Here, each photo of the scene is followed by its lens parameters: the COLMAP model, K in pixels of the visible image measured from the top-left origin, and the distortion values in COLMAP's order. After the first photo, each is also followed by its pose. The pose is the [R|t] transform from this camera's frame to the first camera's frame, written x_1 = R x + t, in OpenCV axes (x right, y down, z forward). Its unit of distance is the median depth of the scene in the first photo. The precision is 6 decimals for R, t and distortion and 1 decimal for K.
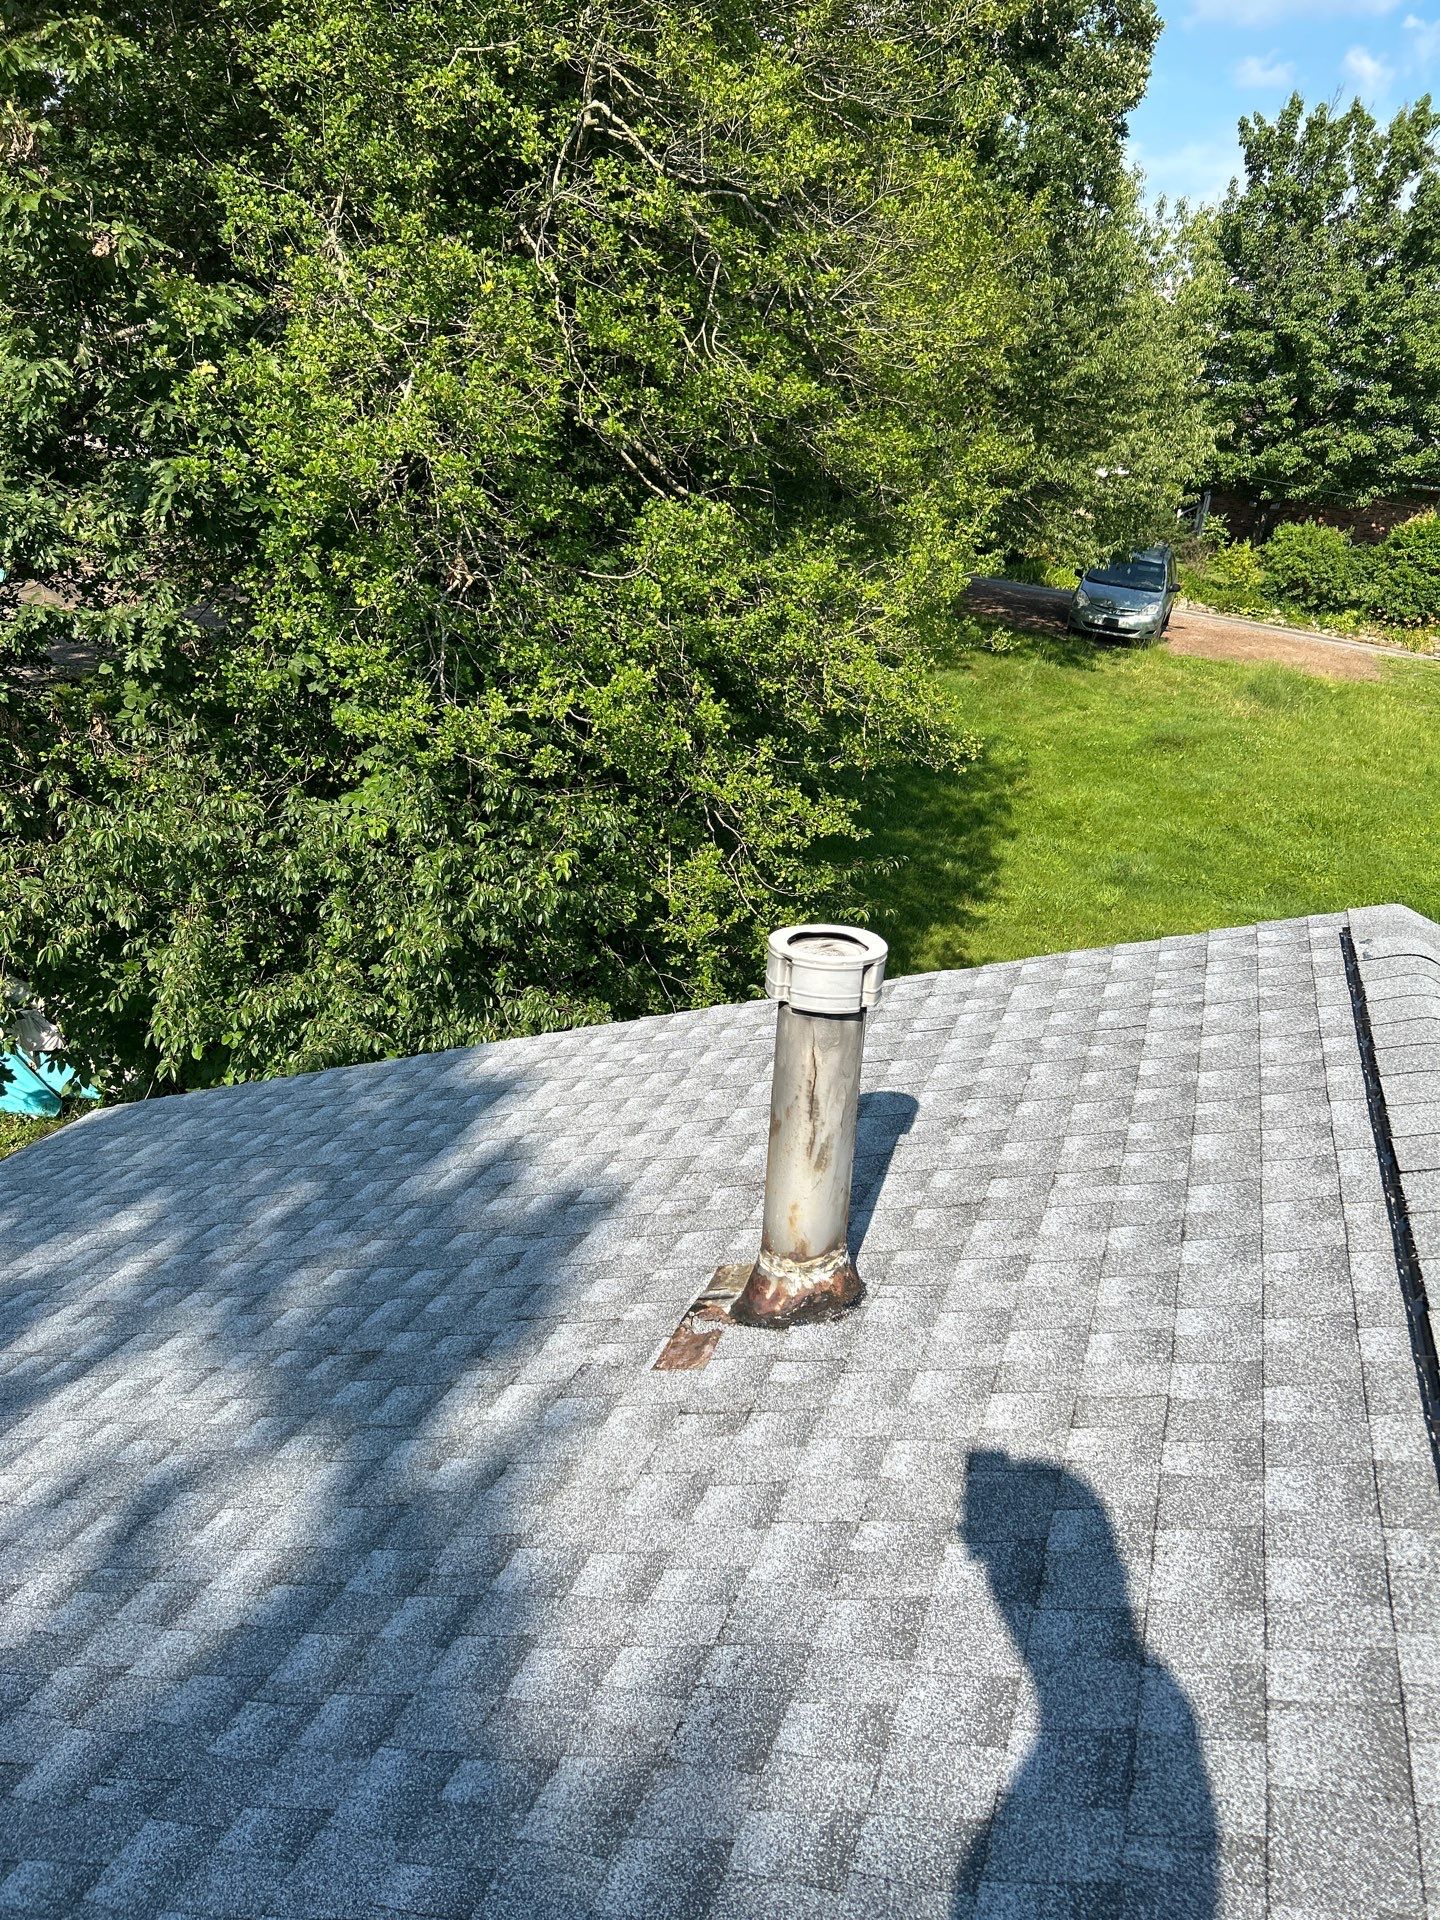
lens RADIAL K [[1453.8, 0, 726.8], [0, 1453.8, 961.9], [0, 0, 1]] dist [0.062550, -0.058711]
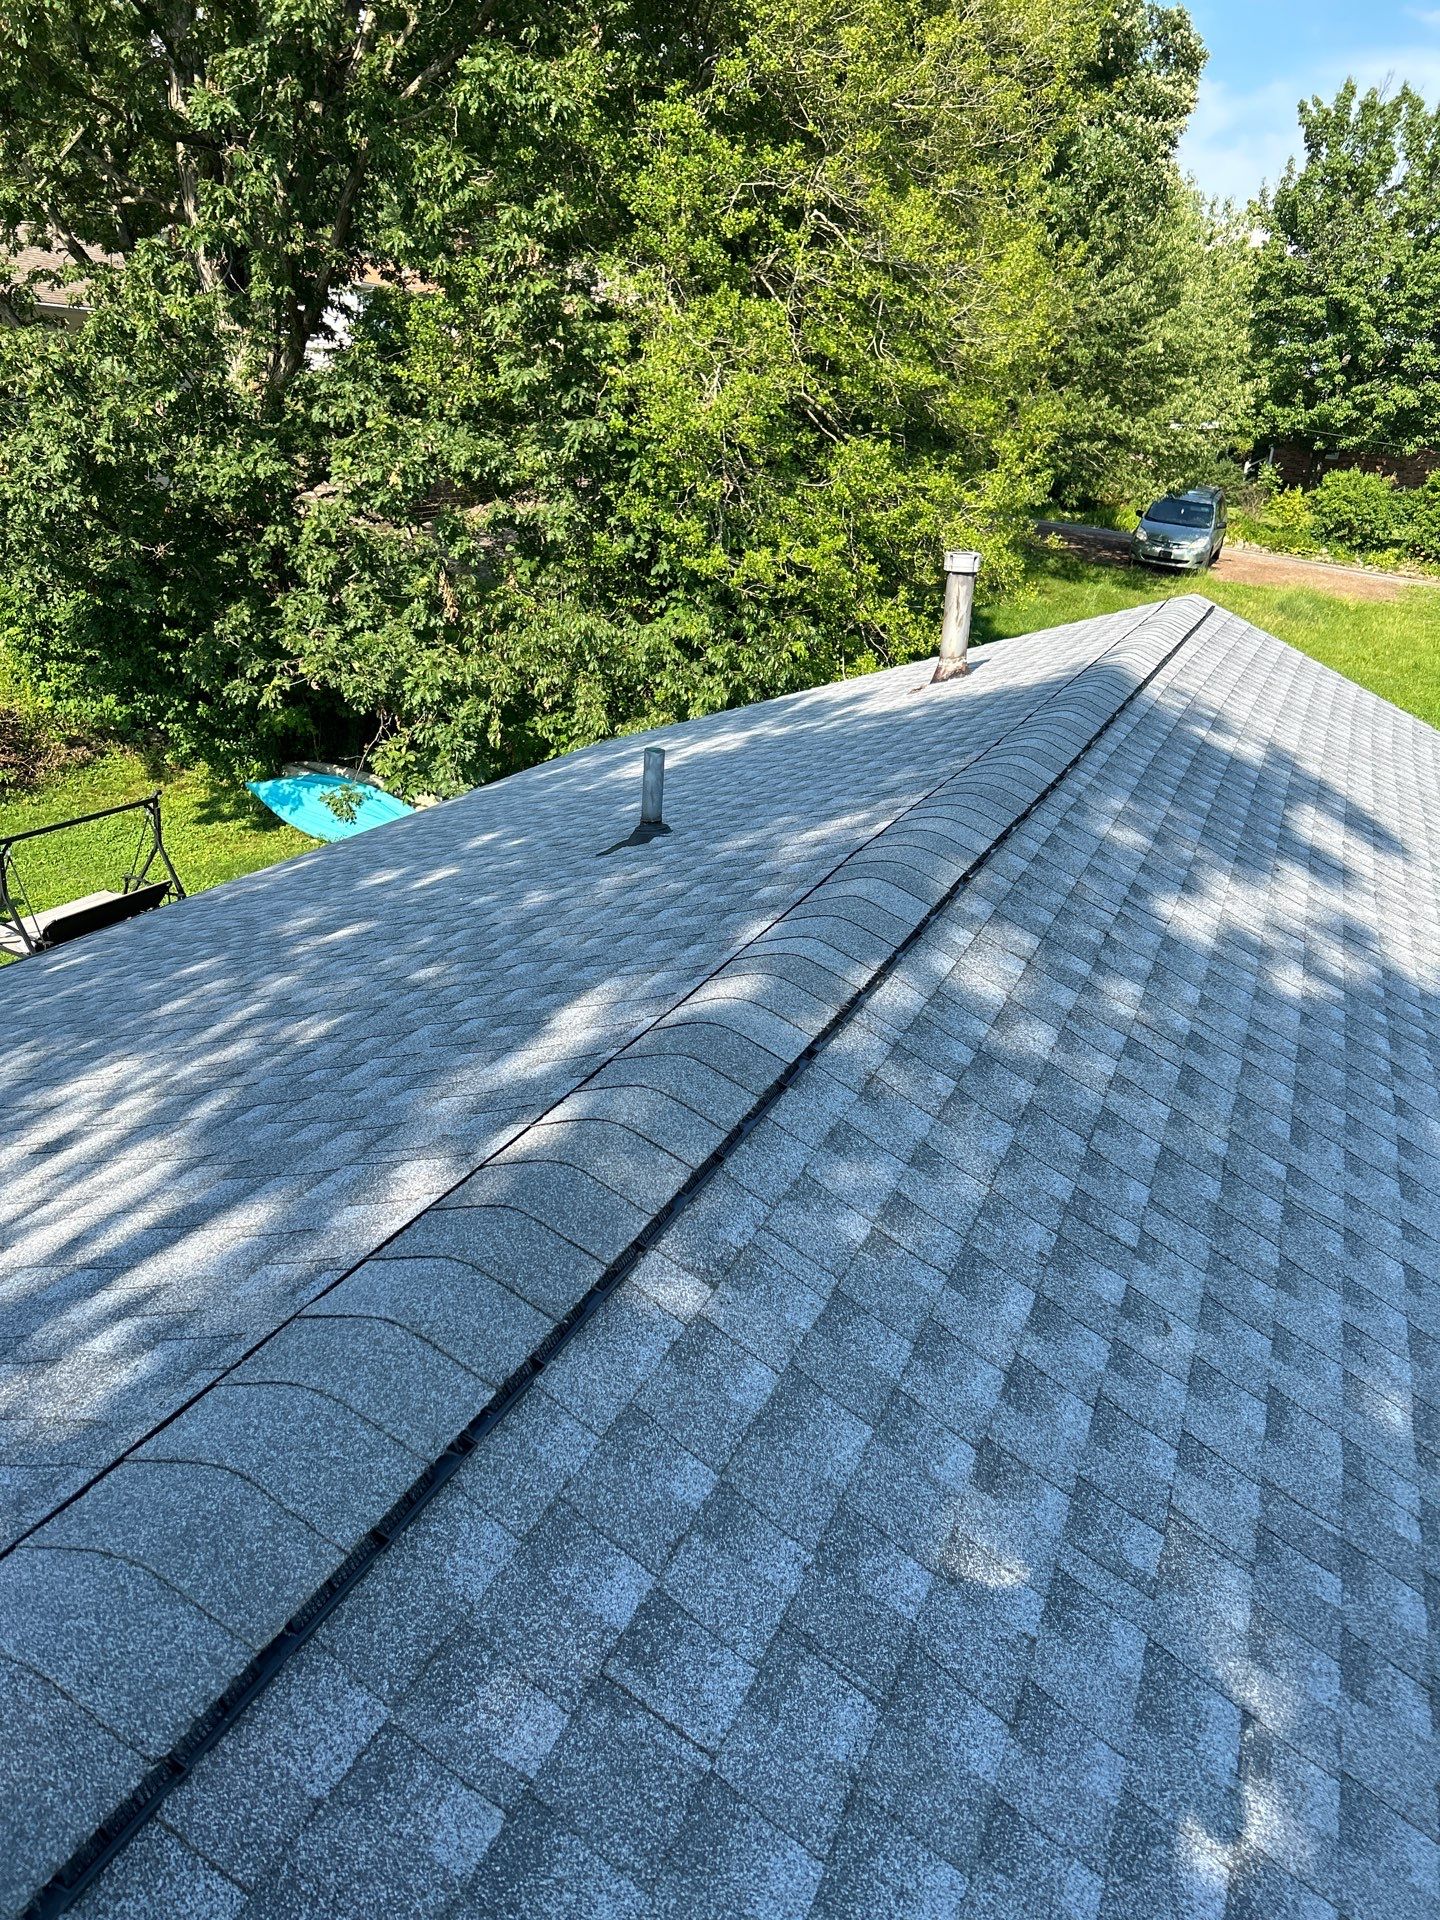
lens RADIAL K [[1453.8, 0, 735.0], [0, 1453.8, 972.6], [0, 0, 1]] dist [0.062550, -0.058711]
pose [[0.998830, 0.007568, -0.047759, -0.017653], [-0.006128, 0.999524, 0.030241, 0.051695], [0.047965, -0.029912, 0.998401, -0.149138]]
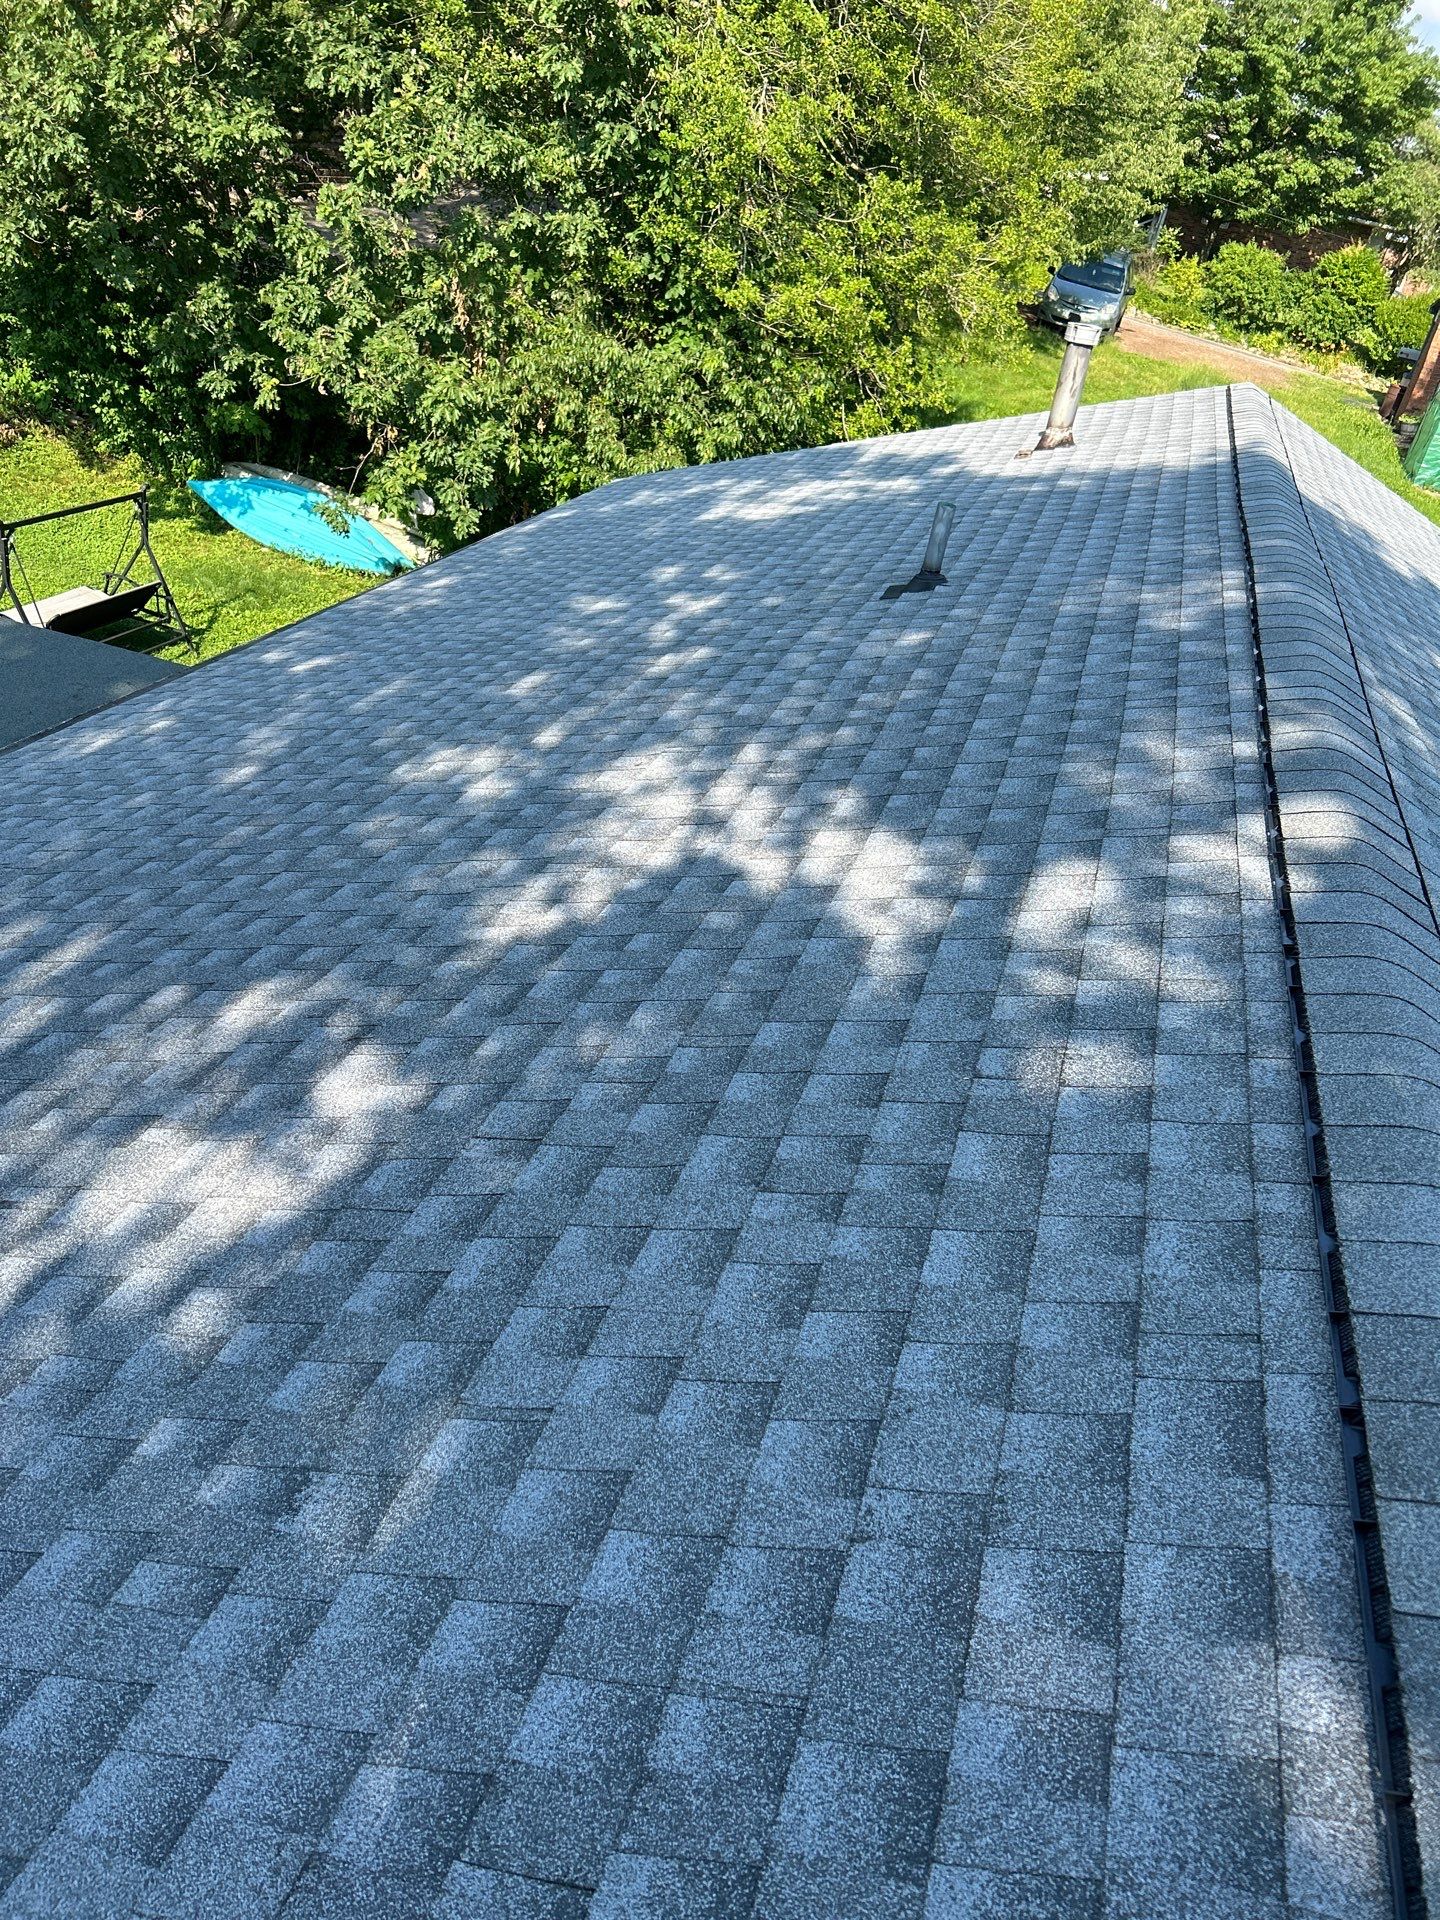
lens RADIAL K [[1453.8, 0, 707.5], [0, 1453.8, 961.2], [0, 0, 1]] dist [0.062550, -0.058711]
pose [[0.995238, 0.062467, 0.074824, -0.061847], [-0.075488, 0.979598, 0.186250, 0.054699], [-0.061663, -0.191011, 0.979649, -0.167667]]
